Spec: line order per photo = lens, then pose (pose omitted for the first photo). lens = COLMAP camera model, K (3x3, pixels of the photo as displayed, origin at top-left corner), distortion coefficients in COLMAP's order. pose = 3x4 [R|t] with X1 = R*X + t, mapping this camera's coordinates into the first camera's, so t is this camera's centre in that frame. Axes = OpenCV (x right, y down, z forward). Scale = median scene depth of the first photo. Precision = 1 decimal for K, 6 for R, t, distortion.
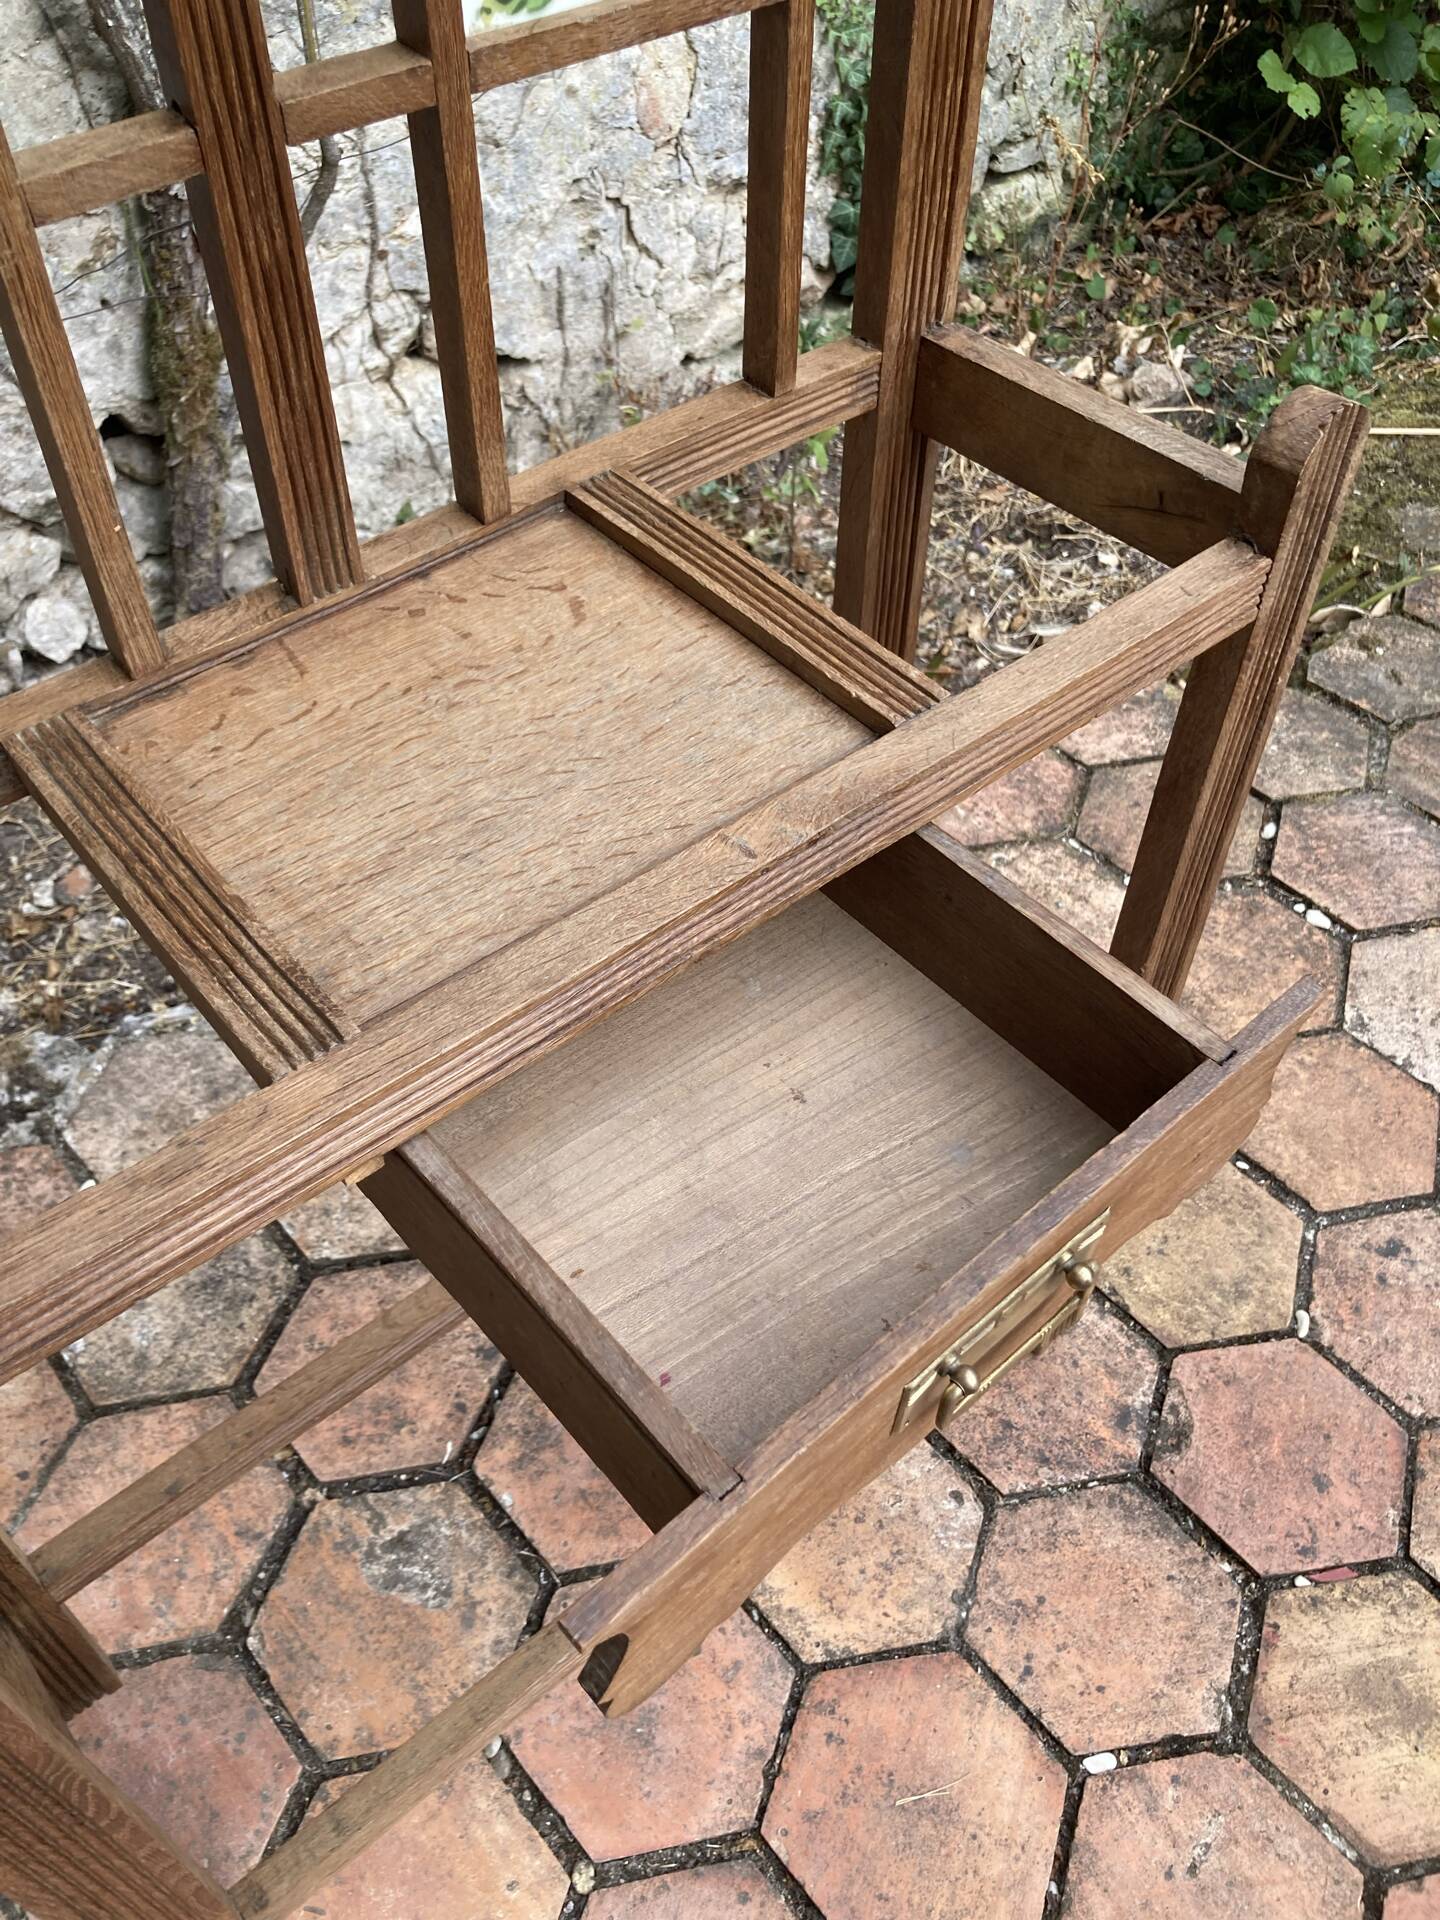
lens RADIAL K [[1591.3, 0, 713.5], [0, 1591.3, 975.0], [0, 0, 1]] dist [0.031054, -0.036920]
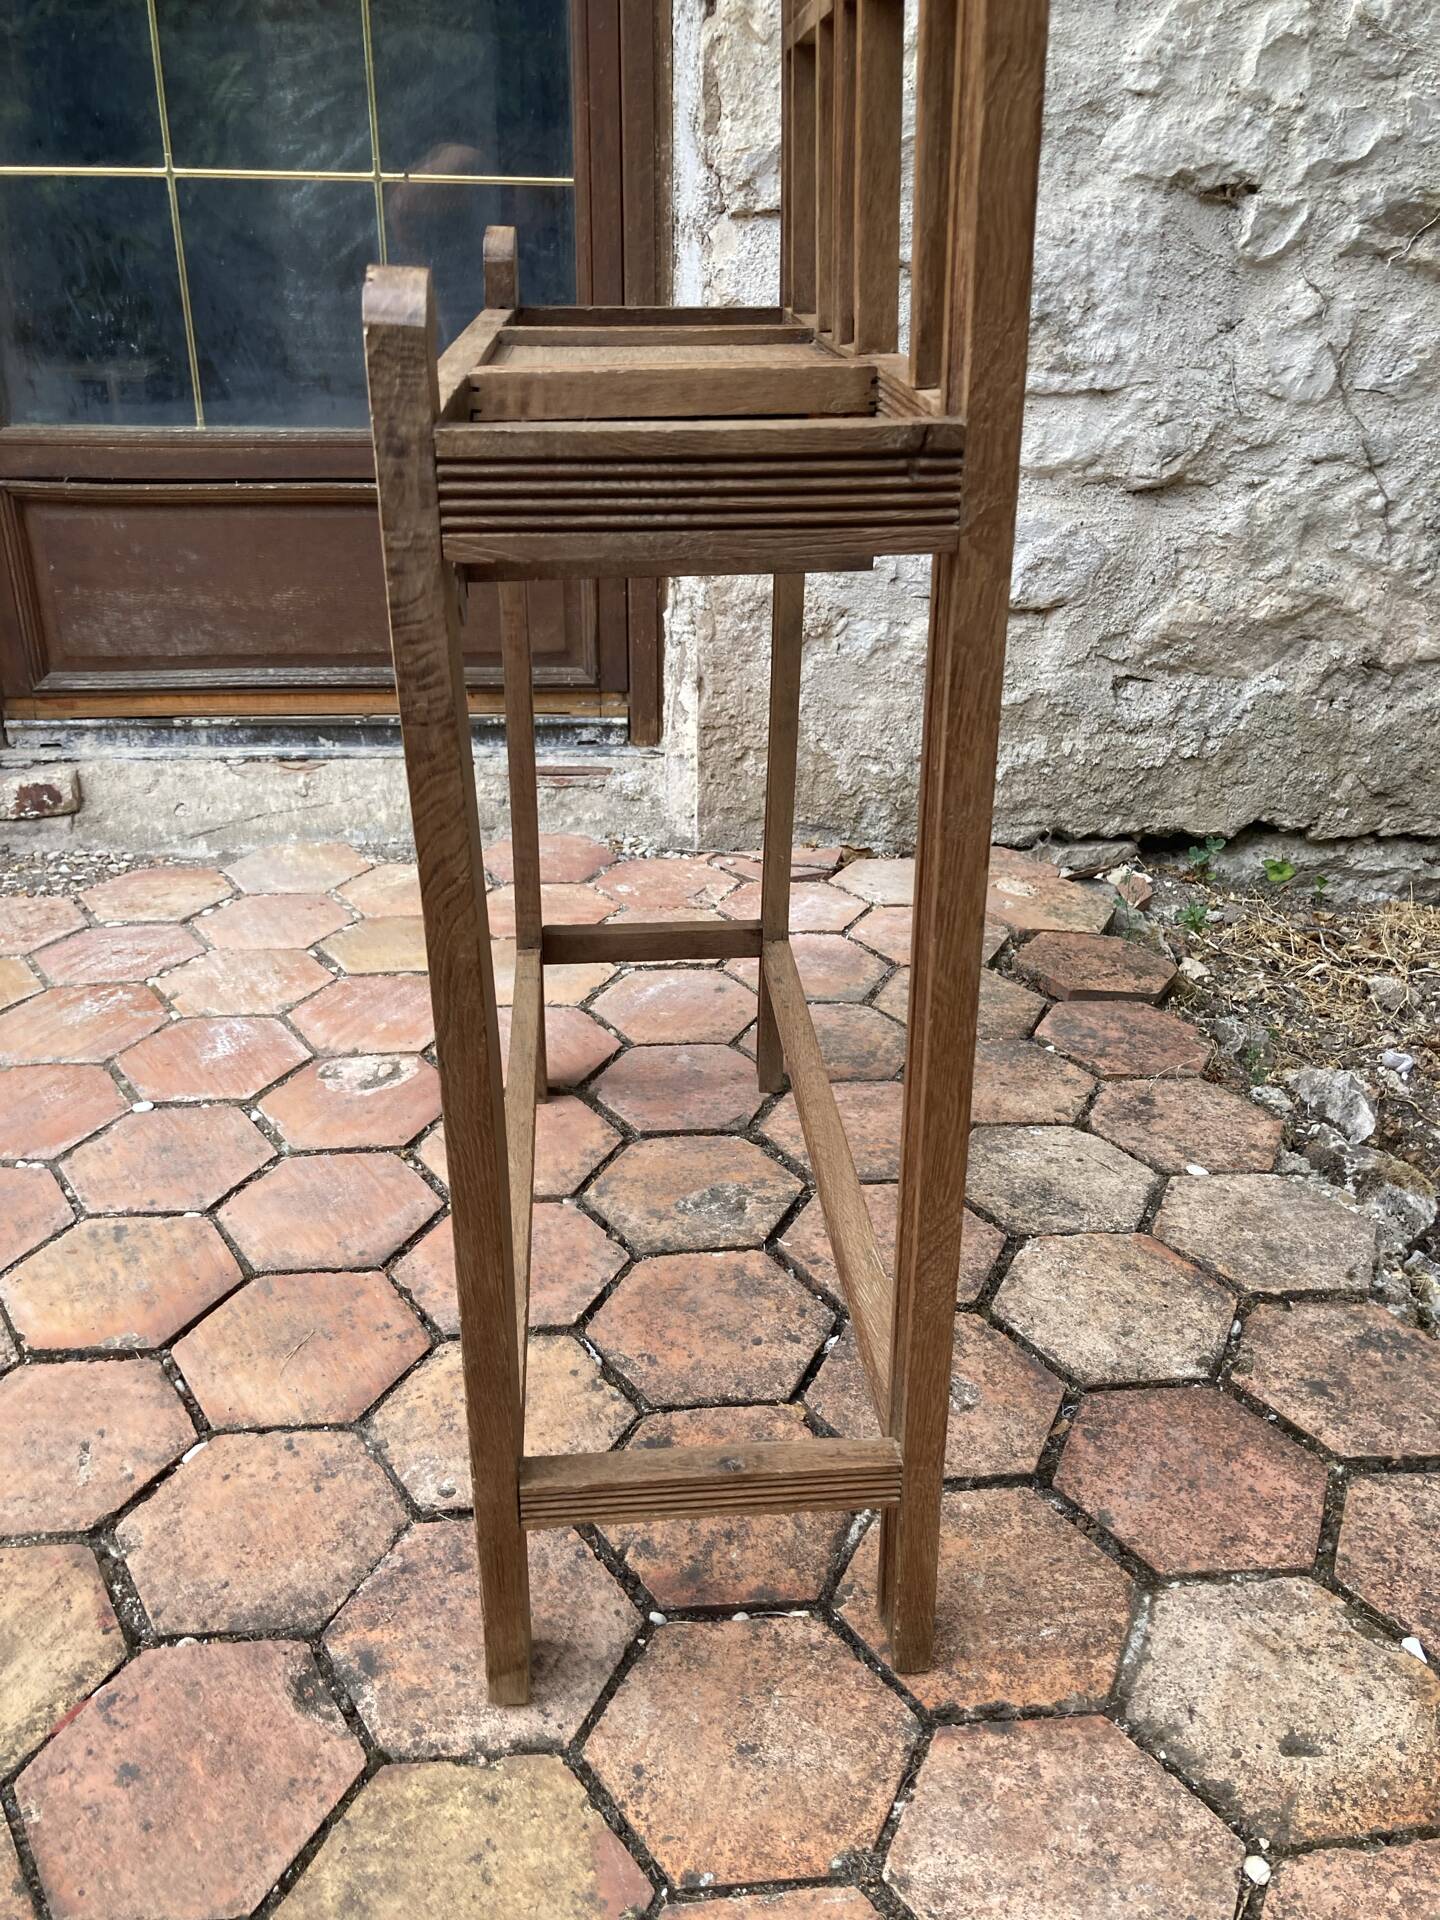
lens RADIAL K [[1591.3, 0, 709.1], [0, 1591.3, 978.6], [0, 0, 1]] dist [0.031054, -0.036920]
pose [[-0.588638, 0.363794, -0.721914, 0.437091], [-0.600287, 0.401417, 0.691751, -0.378644], [0.541443, 0.840547, -0.017909, 0.576081]]
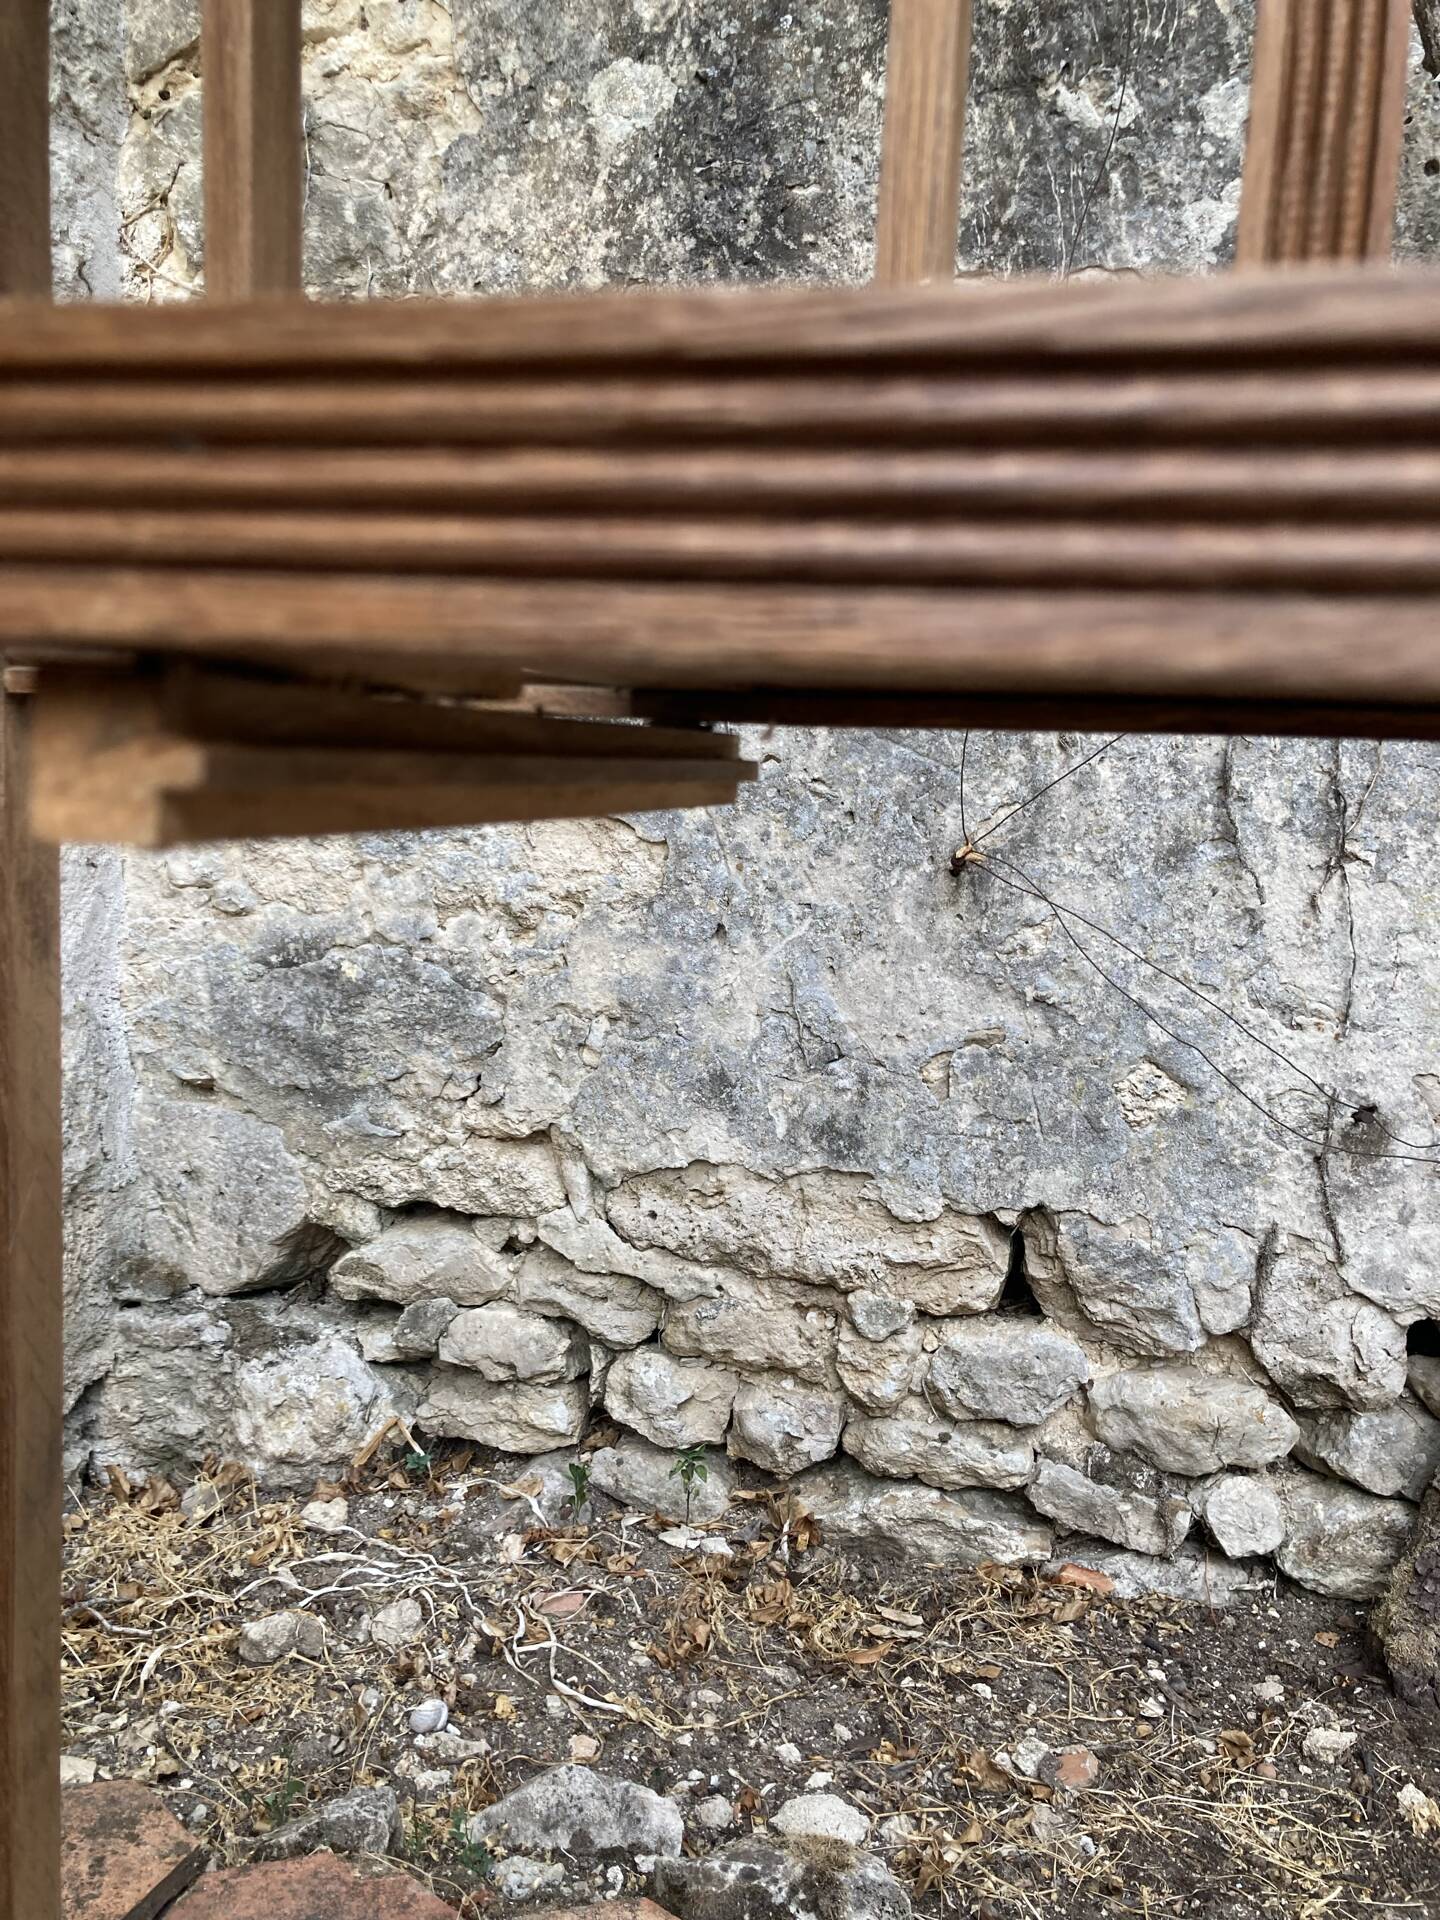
lens RADIAL K [[1591.3, 0, 700.7], [0, 1591.3, 966.1], [0, 0, 1]] dist [0.031054, -0.036920]
pose [[0.594540, 0.135411, -0.792582, 0.029874], [-0.630261, 0.690574, -0.354795, 0.056234], [0.499293, 0.710473, 0.495918, 0.291848]]
